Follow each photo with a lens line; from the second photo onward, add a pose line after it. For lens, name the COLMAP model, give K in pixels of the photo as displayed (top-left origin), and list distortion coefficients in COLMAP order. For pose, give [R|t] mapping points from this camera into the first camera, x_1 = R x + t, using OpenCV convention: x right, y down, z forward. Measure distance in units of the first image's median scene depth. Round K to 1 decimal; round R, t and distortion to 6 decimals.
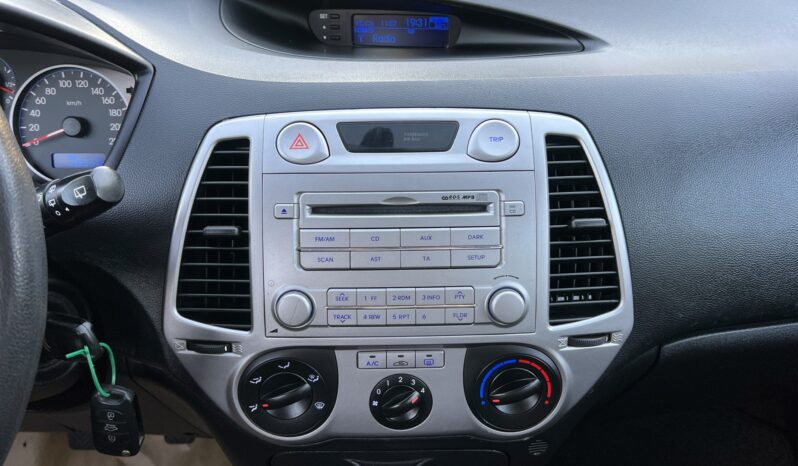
lens RADIAL K [[621.3, 0, 399.0], [0, 621.3, 233.0], [0, 0, 1]] dist [0.041930, -0.002172]
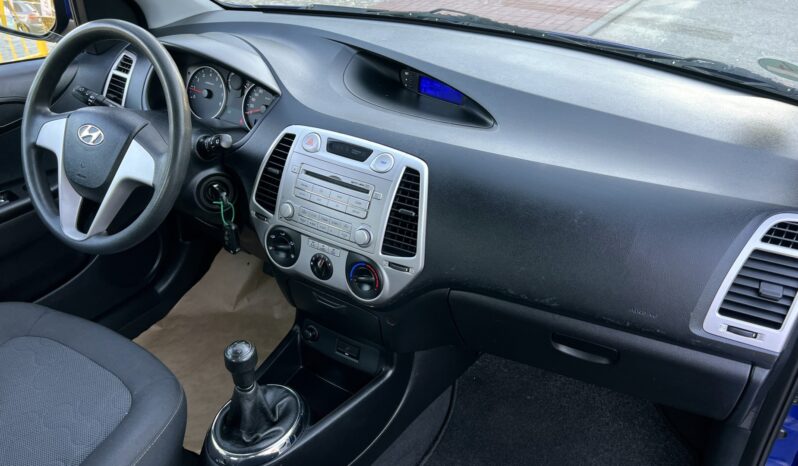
lens RADIAL K [[609.6, 0, 394.7], [0, 609.6, 242.7], [0, 0, 1]] dist [0.098004, -0.104953]
pose [[0.834629, 0.308927, -0.456025, 1.215511], [-0.278203, 0.950980, 0.135053, -0.180938], [0.475392, 0.014148, 0.879660, -0.808366]]
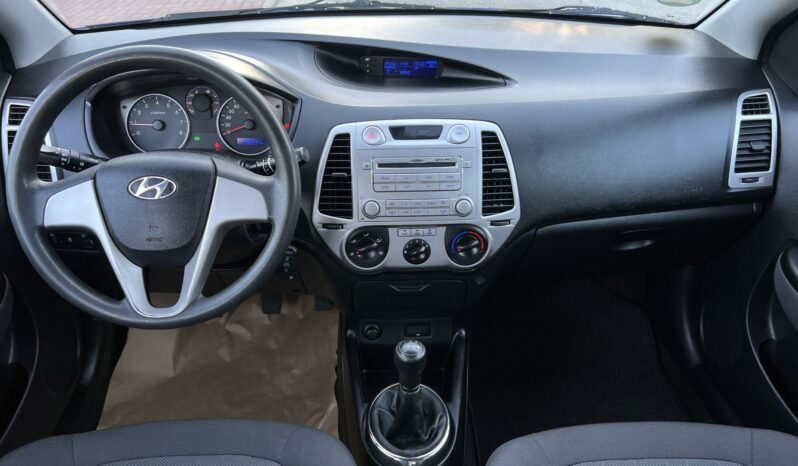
lens RADIAL K [[609.6, 0, 394.7], [0, 609.6, 242.7], [0, 0, 1]] dist [0.098004, -0.104953]
pose [[0.999719, -0.006279, 0.022850, -0.130854], [0.004689, 0.997608, 0.068968, 0.088863], [-0.023228, -0.068841, 0.997357, -1.223598]]
